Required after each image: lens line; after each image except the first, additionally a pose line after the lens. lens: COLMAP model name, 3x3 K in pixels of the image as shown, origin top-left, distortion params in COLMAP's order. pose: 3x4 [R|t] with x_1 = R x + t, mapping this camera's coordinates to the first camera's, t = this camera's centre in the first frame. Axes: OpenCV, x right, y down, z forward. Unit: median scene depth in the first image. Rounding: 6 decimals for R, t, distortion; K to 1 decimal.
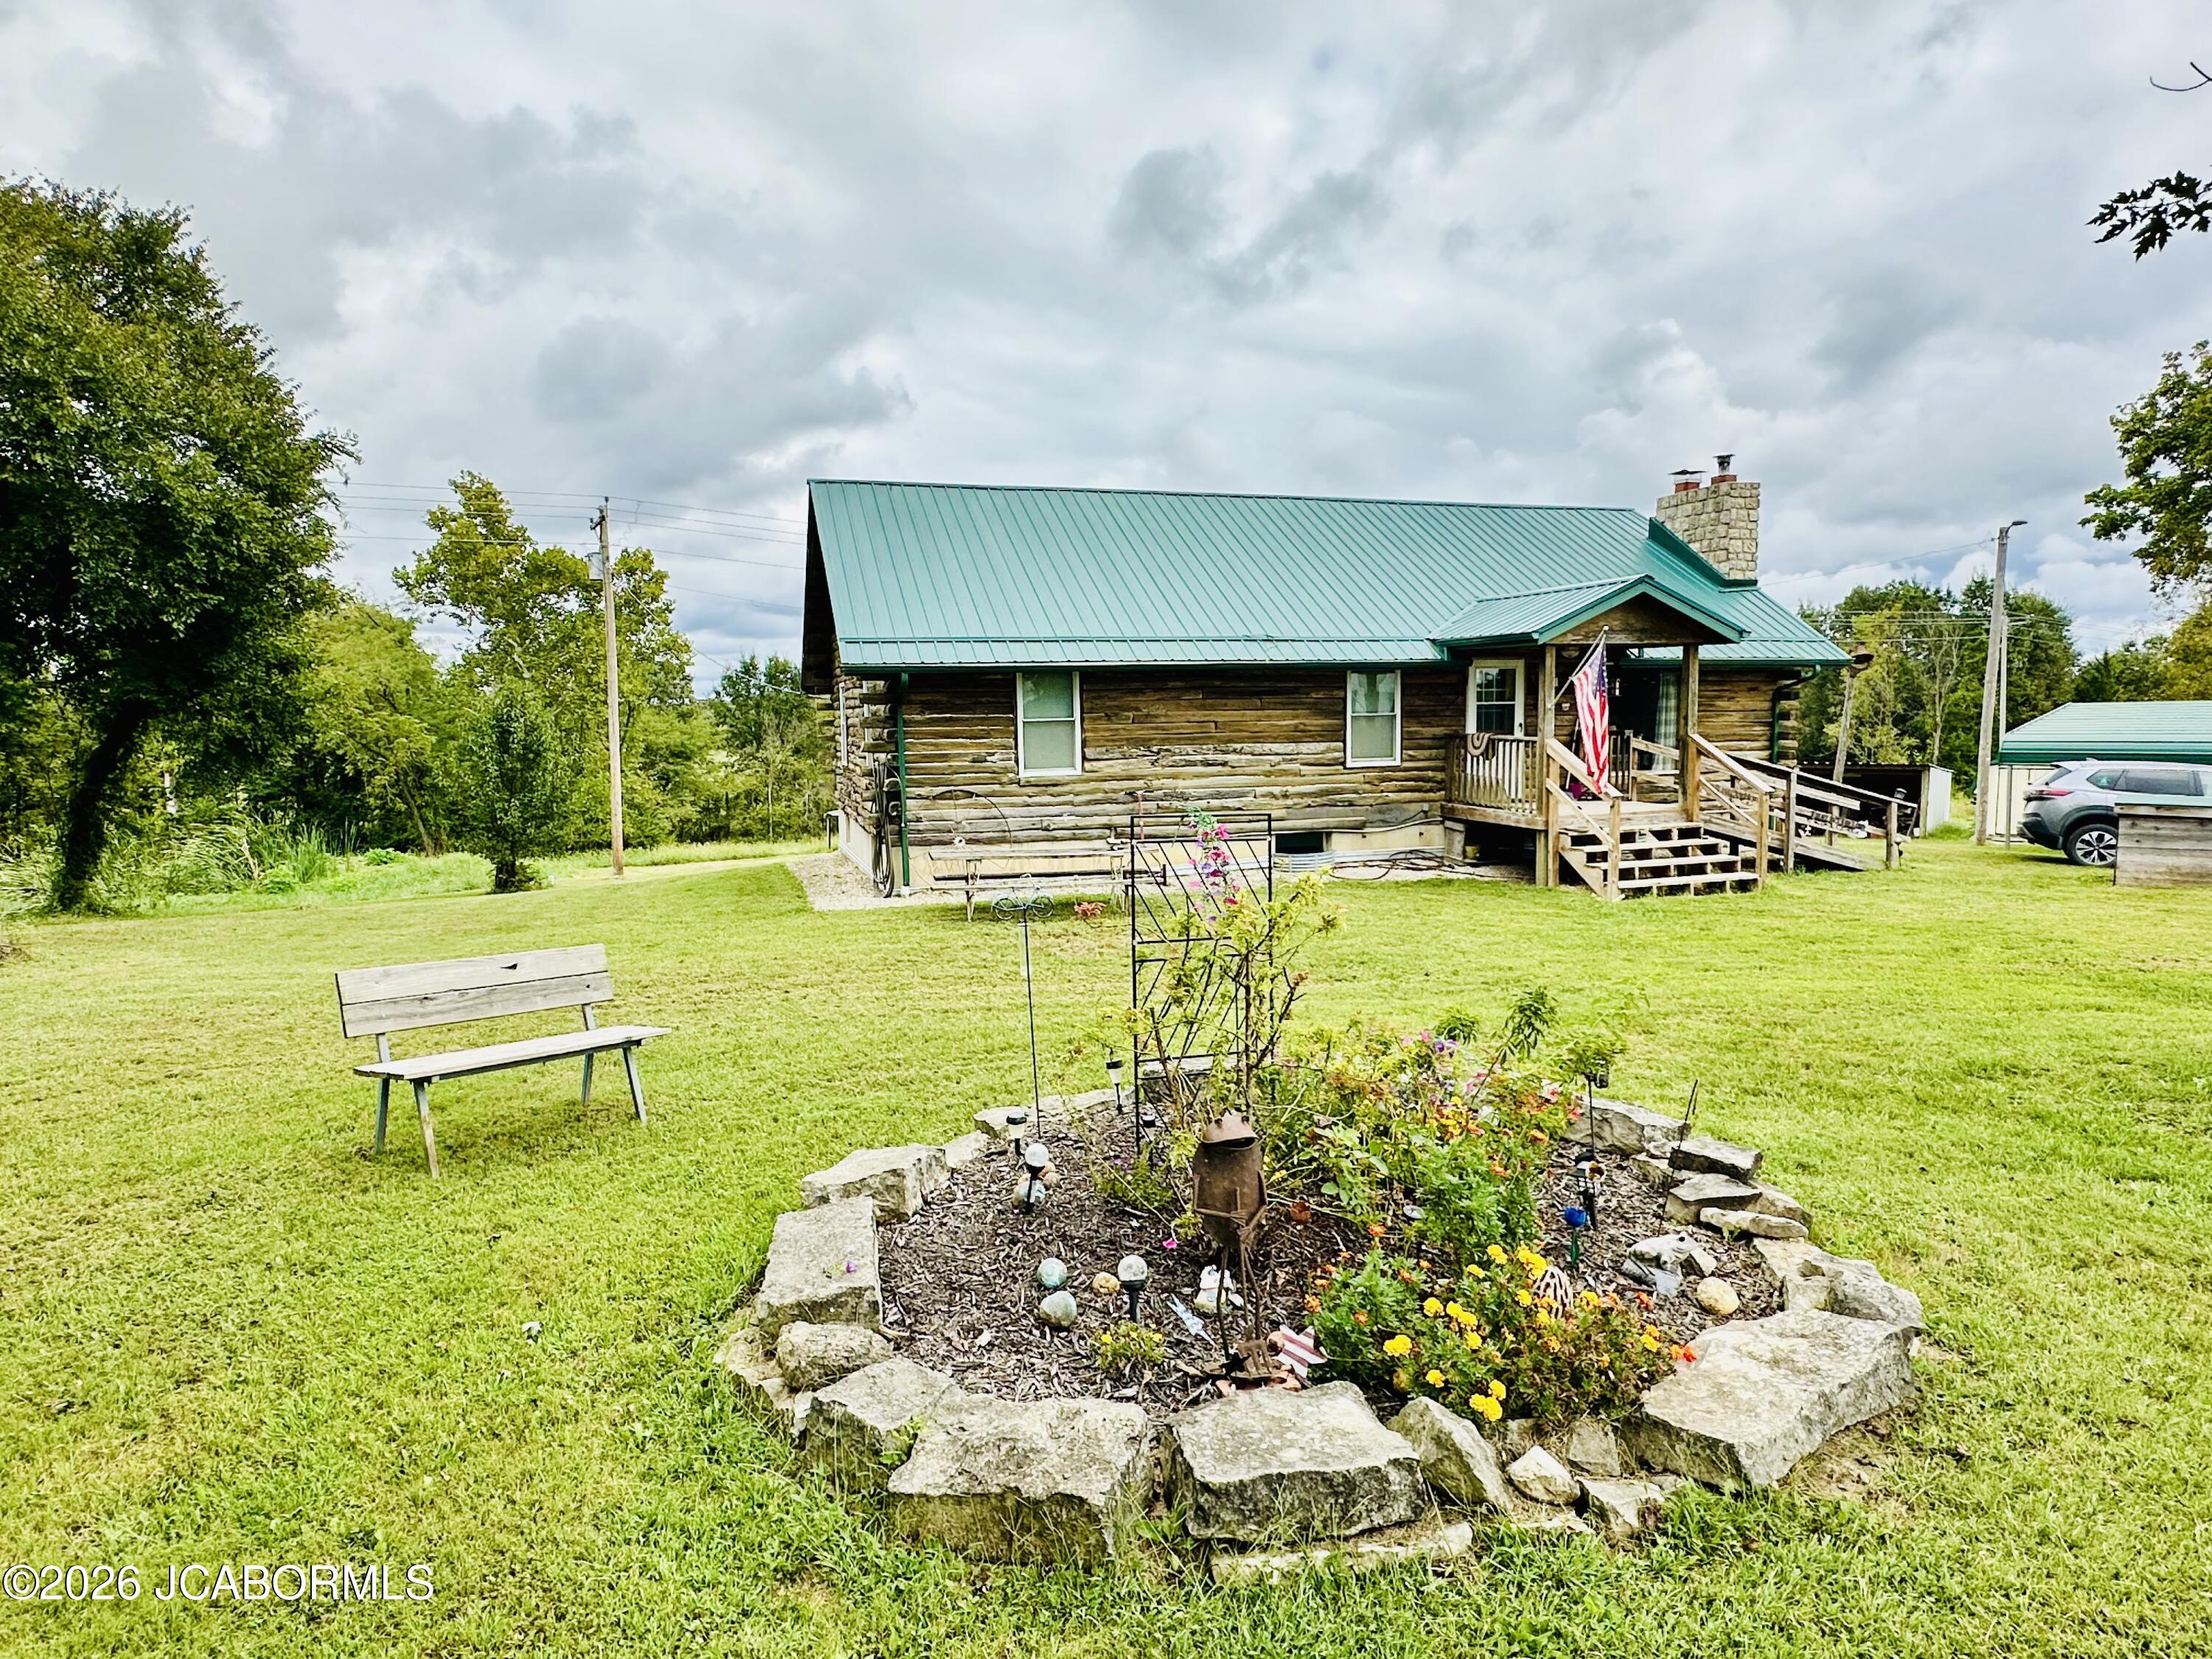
lens RADIAL K [[1225.6, 0, 1106.9], [0, 1225.6, 844.4], [0, 0, 1]] dist [-0.002561, 0.000603]
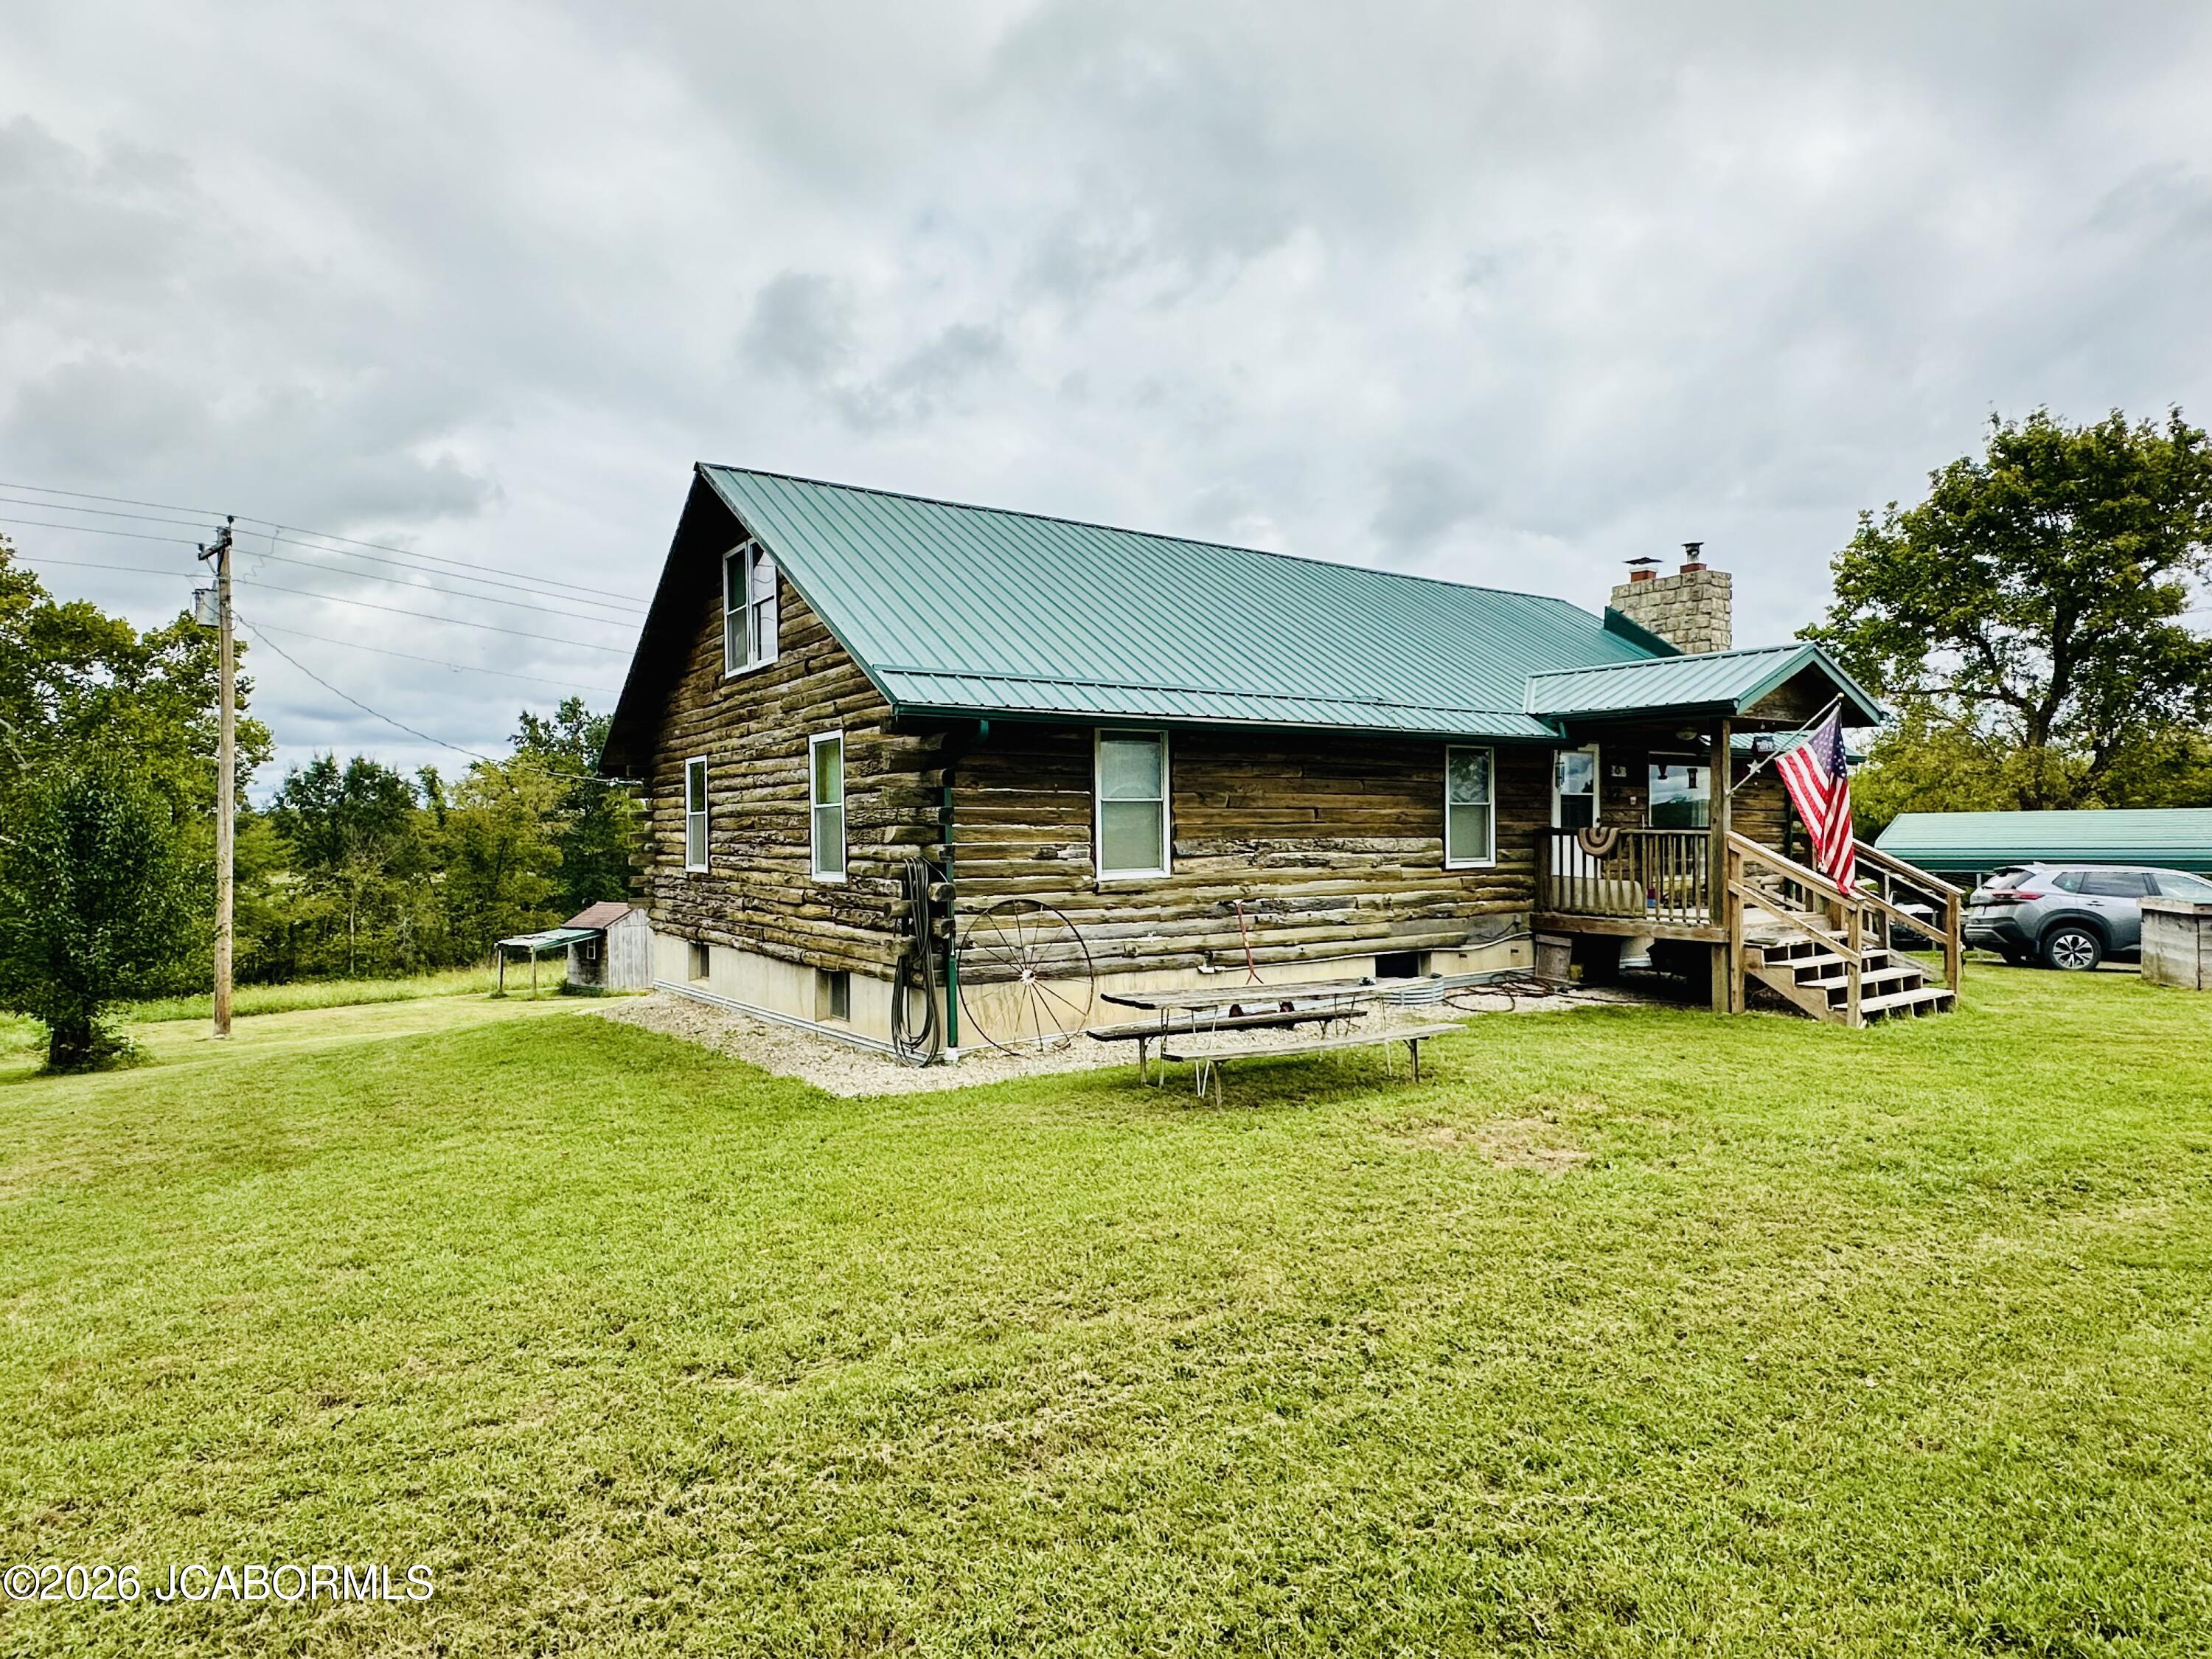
lens RADIAL K [[1227.5, 0, 1106.0], [0, 1227.5, 829.5], [0, 0, 1]] dist [0.003879, 0.000261]
pose [[0.952058, 0.009510, 0.305771, -0.258282], [0.024479, 0.993943, -0.107133, -0.008444], [-0.304938, 0.109482, 0.946059, 0.312812]]
